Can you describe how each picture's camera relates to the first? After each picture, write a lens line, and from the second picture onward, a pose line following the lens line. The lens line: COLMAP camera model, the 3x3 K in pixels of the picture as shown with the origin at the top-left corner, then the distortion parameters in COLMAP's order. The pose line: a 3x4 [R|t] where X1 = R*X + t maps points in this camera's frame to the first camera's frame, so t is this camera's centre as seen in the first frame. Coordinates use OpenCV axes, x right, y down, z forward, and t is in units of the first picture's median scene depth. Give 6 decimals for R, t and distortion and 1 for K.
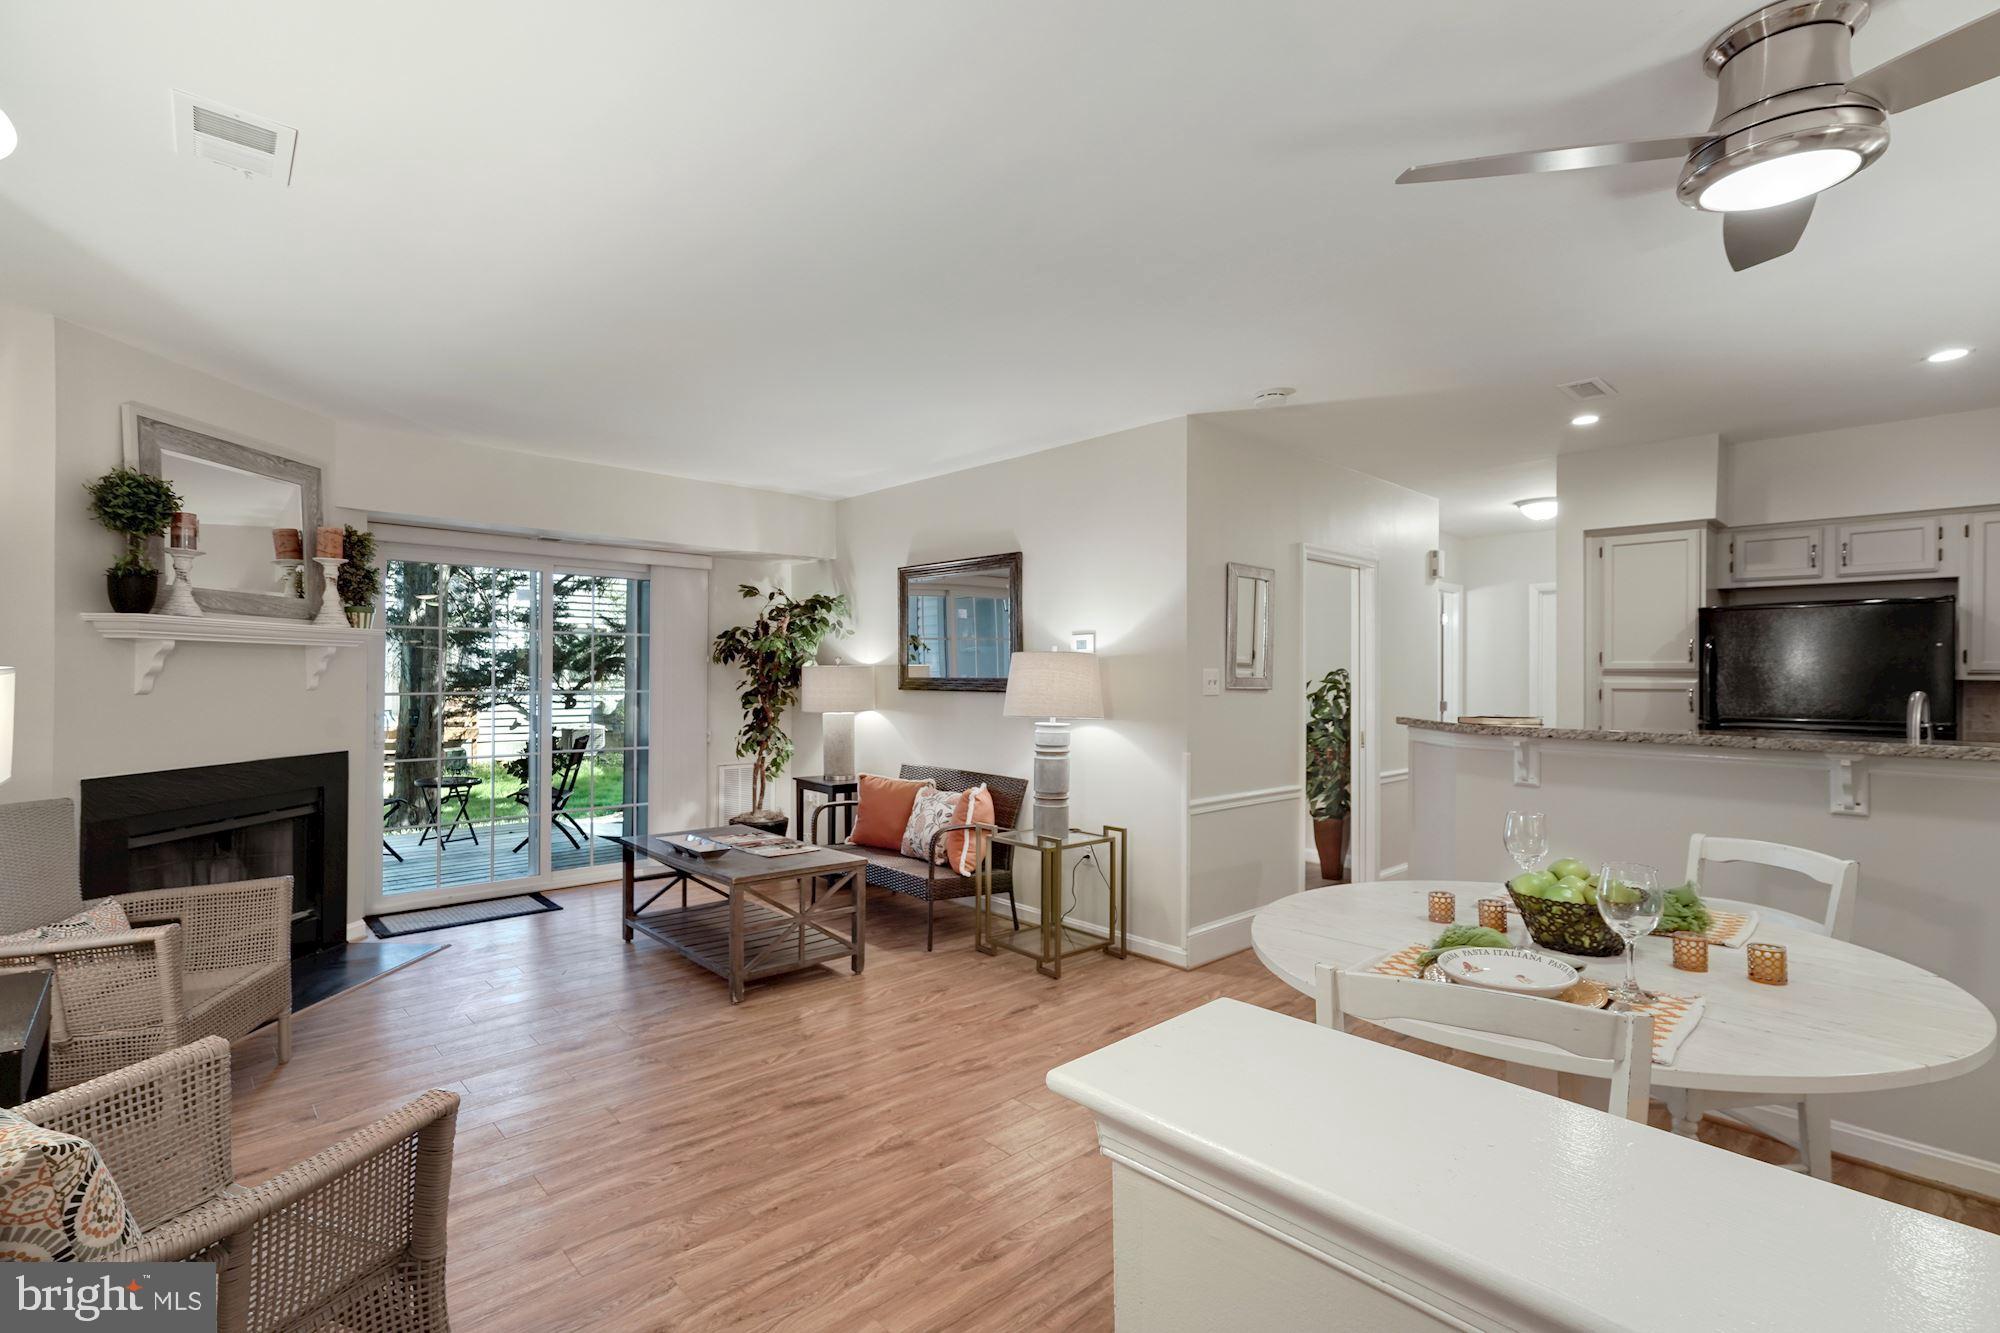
lens RADIAL K [[932.1, 0, 984.1], [0, 932.1, 673.0], [0, 0, 1]] dist [0.005642, 0.005293]
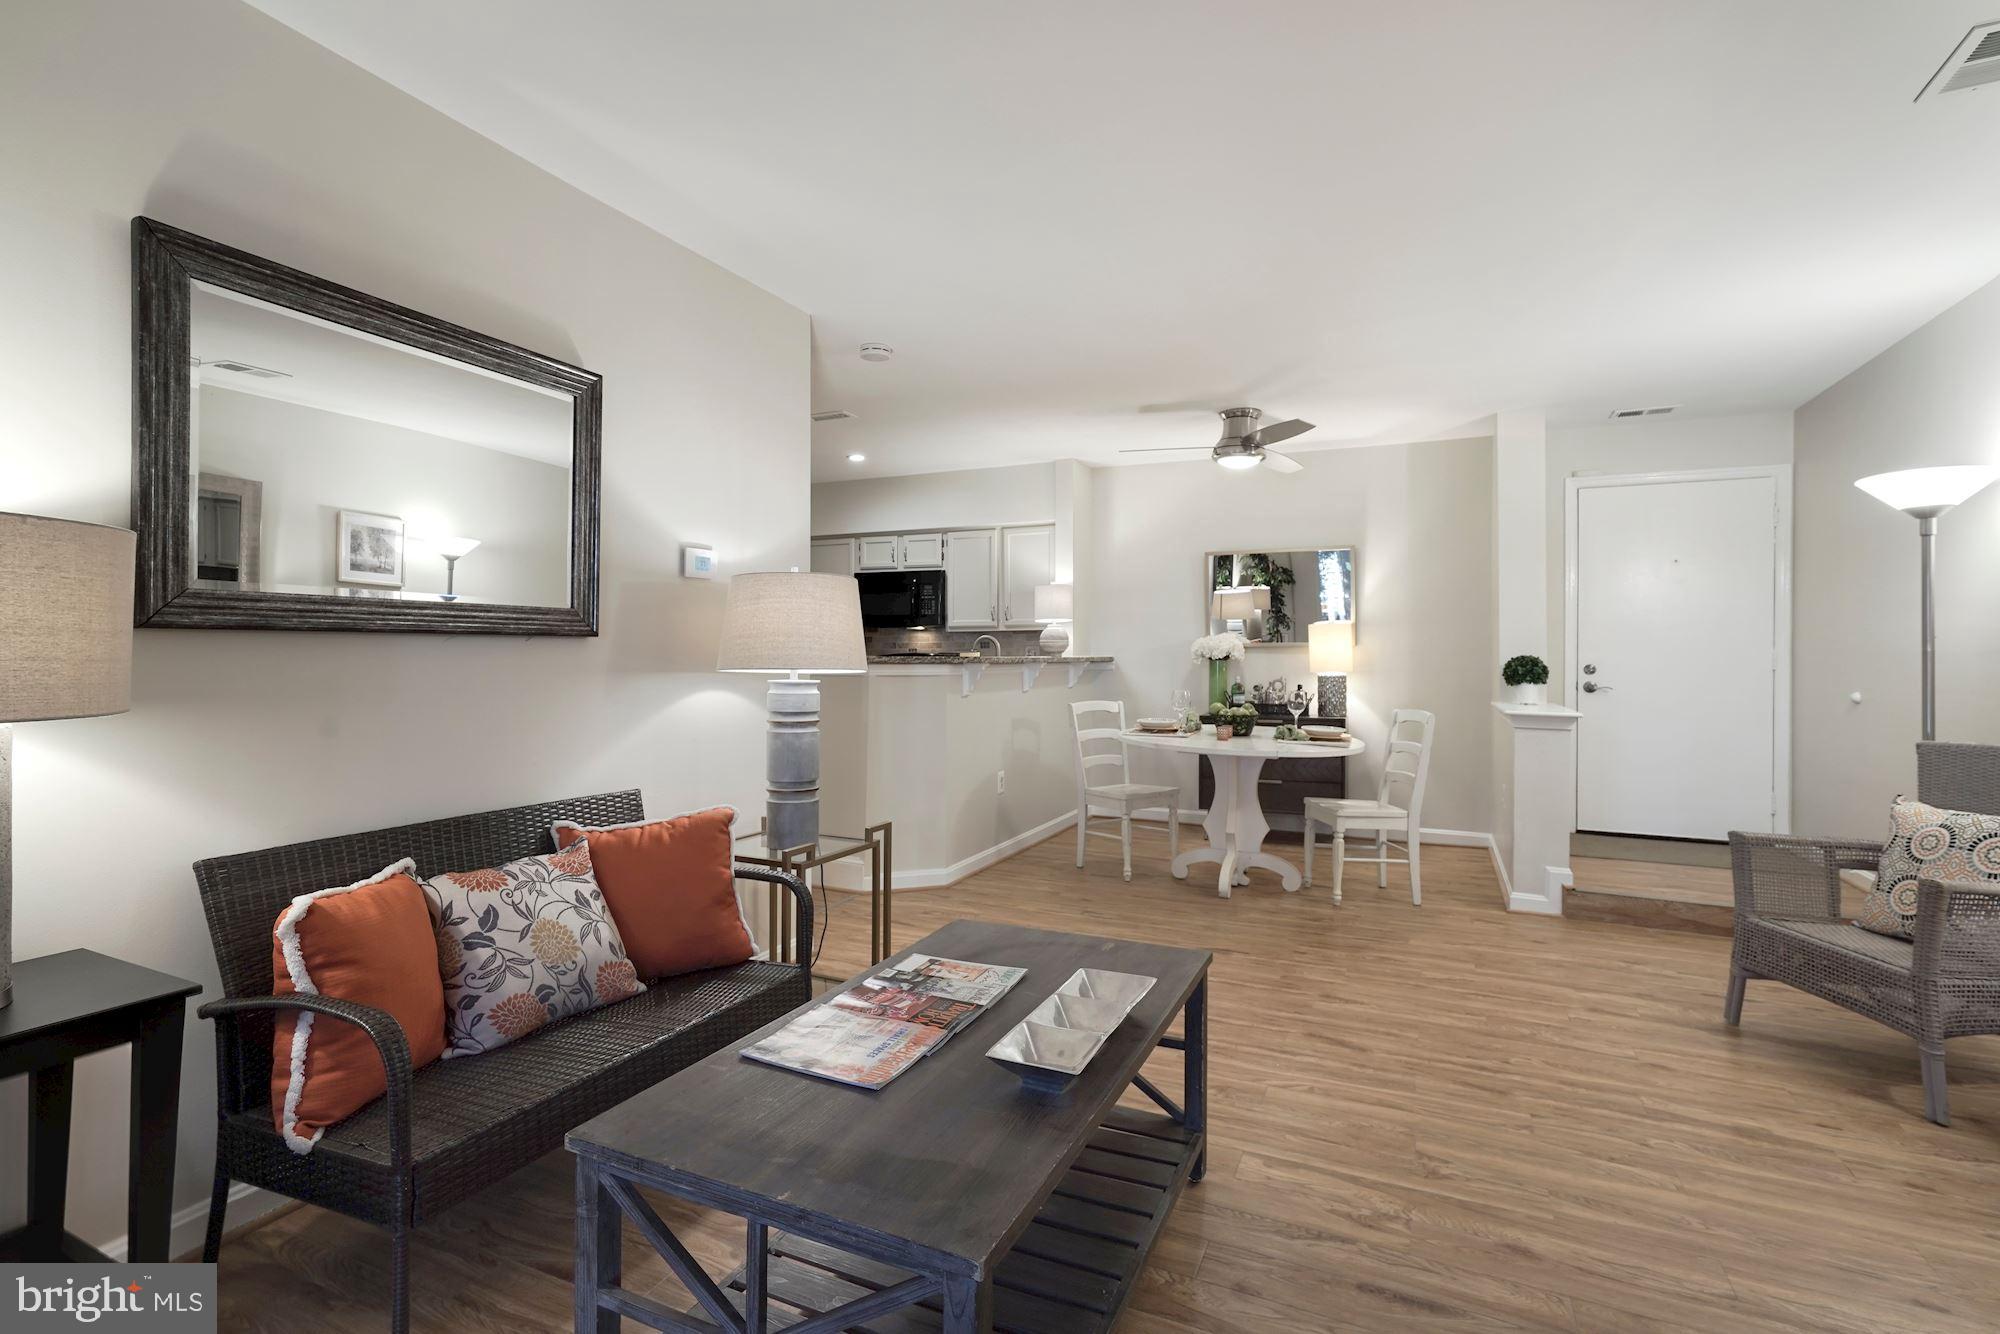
lens RADIAL K [[936.4, 0, 987.7], [0, 936.4, 653.2], [0, 0, 1]] dist [-0.008215, 0.005751]
pose [[-0.385564, -0.009113, 0.922636, -0.623586], [-0.008685, 0.999943, 0.006247, 0.027640], [-0.922640, -0.005604, -0.385621, 1.129971]]
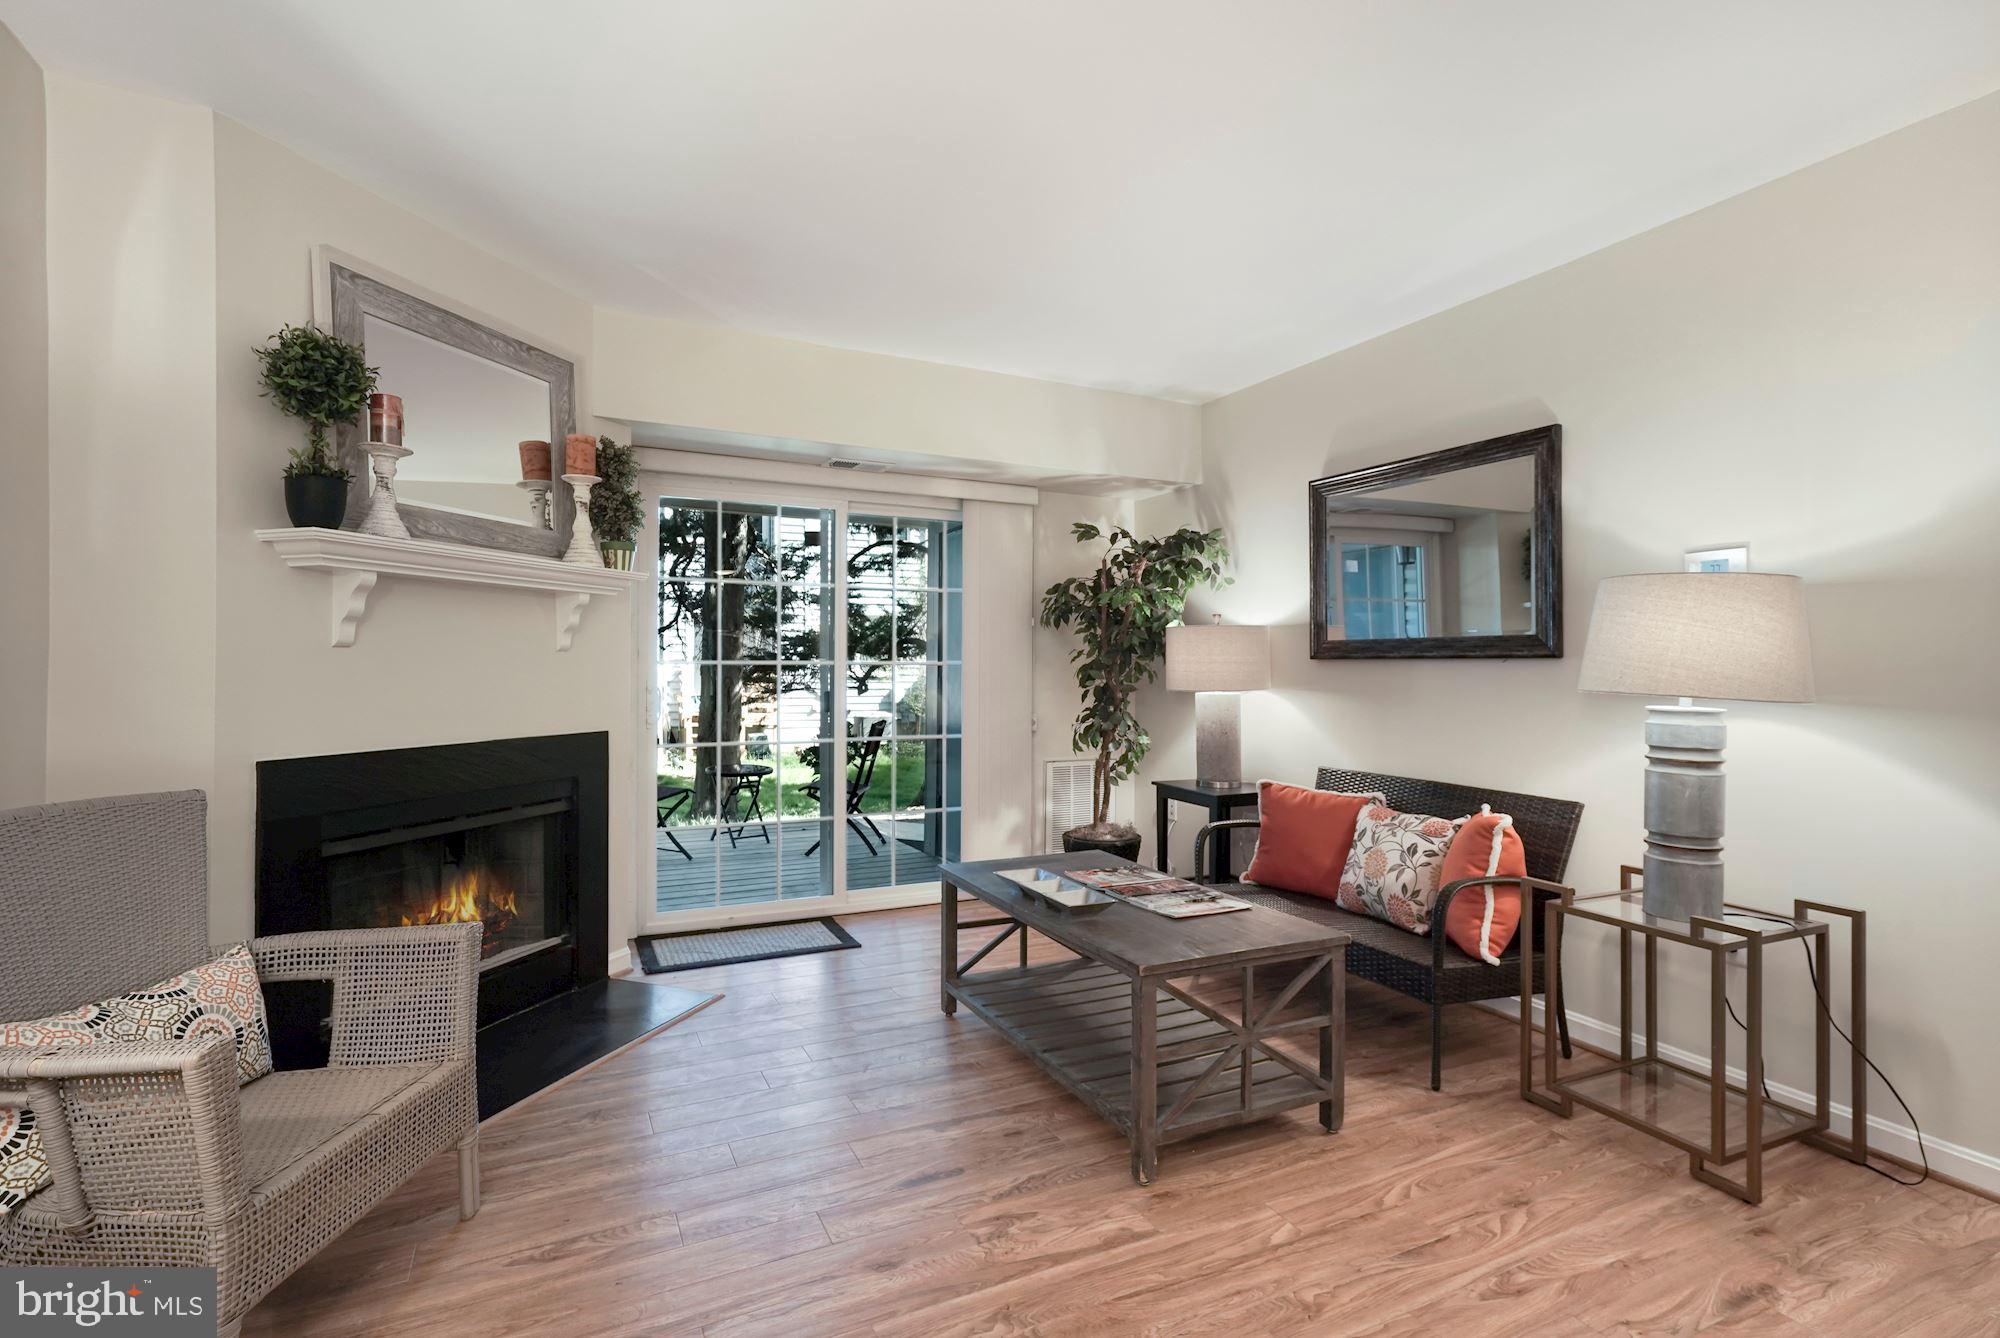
lens RADIAL K [[932.1, 0, 977.8], [0, 932.1, 667.9], [0, 0, 1]] dist [0.005642, 0.005293]
pose [[0.958085, 0.000062, -0.286486, -0.167996], [0.000138, 1.000000, 0.000680, 0.030817], [0.286486, -0.000691, 0.958084, 0.353468]]
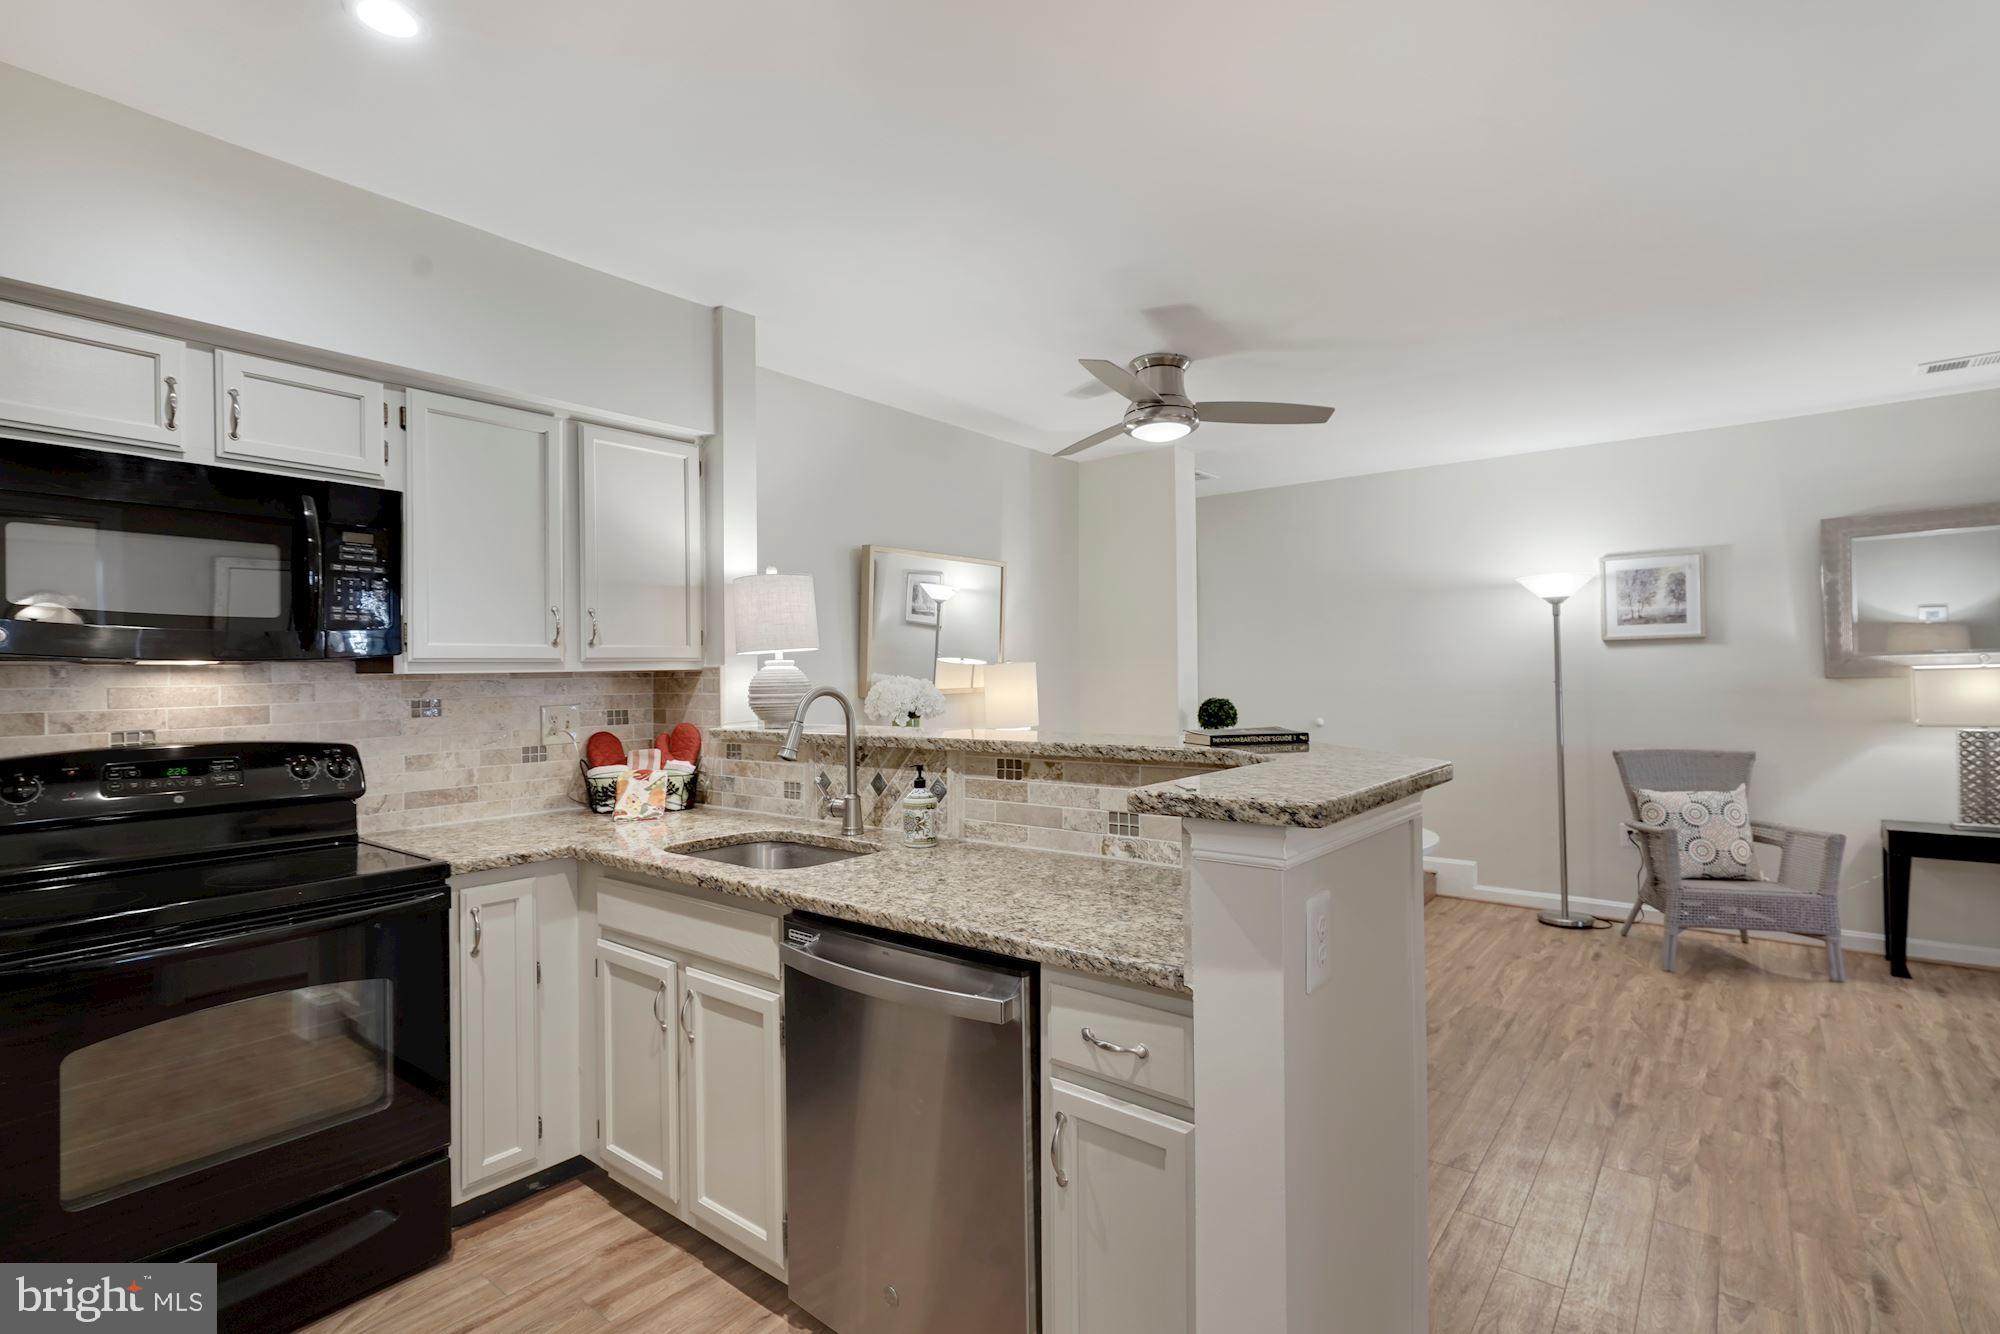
lens RADIAL K [[936.4, 0, 989.9], [0, 936.4, 670.7], [0, 0, 1]] dist [-0.008215, 0.005751]
pose [[-0.988343, 0.003710, -0.152198, 0.603233], [0.004864, 0.999962, -0.007211, 0.005378], [0.152165, -0.007867, -0.988324, 1.170861]]
